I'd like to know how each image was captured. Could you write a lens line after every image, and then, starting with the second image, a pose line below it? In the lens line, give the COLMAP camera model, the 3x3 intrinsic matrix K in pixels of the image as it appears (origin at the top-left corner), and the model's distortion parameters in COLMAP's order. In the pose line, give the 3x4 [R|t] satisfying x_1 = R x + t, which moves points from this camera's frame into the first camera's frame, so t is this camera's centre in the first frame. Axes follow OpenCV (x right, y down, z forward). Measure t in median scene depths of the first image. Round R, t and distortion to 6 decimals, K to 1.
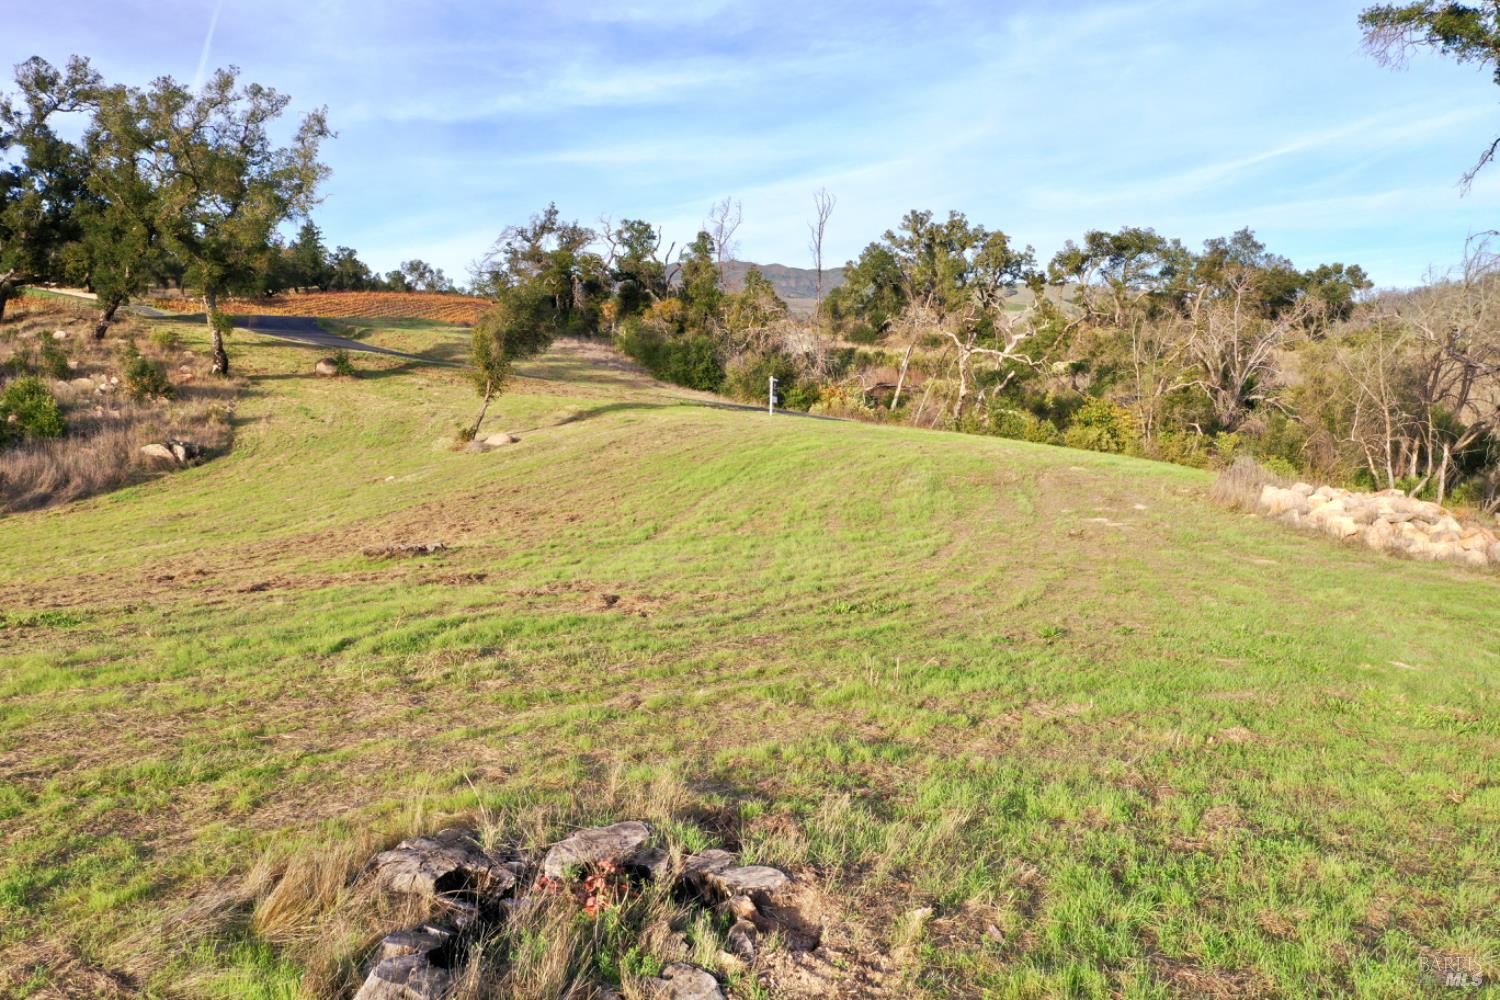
lens RADIAL K [[1185.0, 0, 748.4], [0, 1185.0, 493.1], [0, 0, 1]] dist [-0.001311, -0.005989]
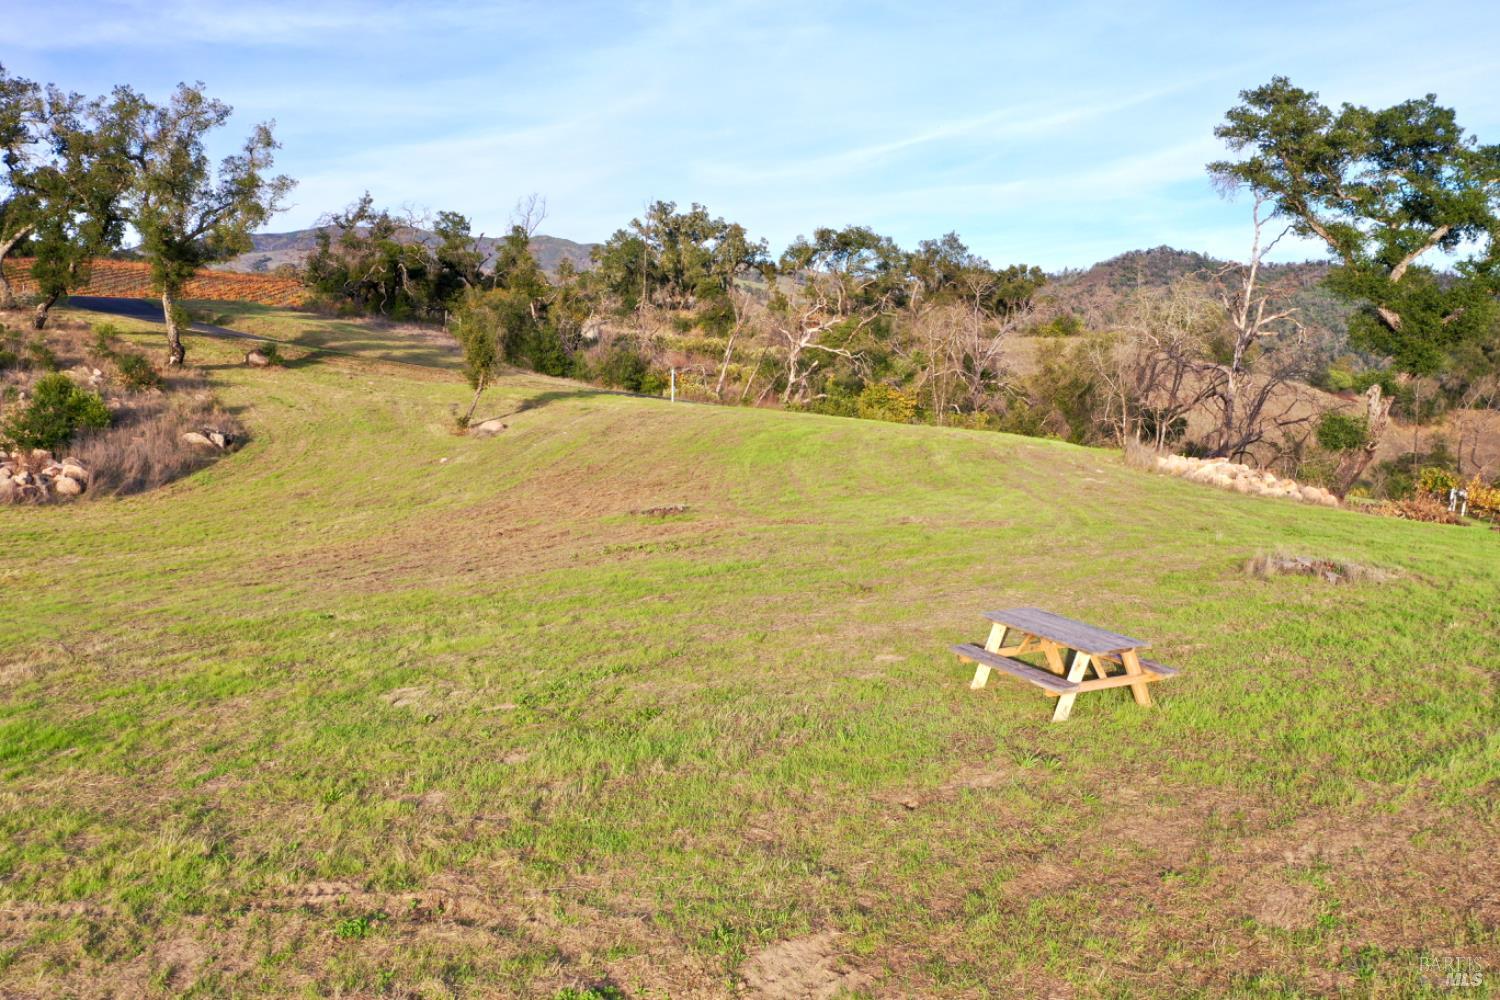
lens RADIAL K [[1185.0, 0, 748.4], [0, 1185.0, 493.1], [0, 0, 1]] dist [-0.001311, -0.005989]
pose [[0.962736, -0.022756, 0.269482, -0.090656], [0.016443, 0.999536, 0.025659, -0.001253], [-0.269941, -0.020272, 0.962663, -0.067623]]
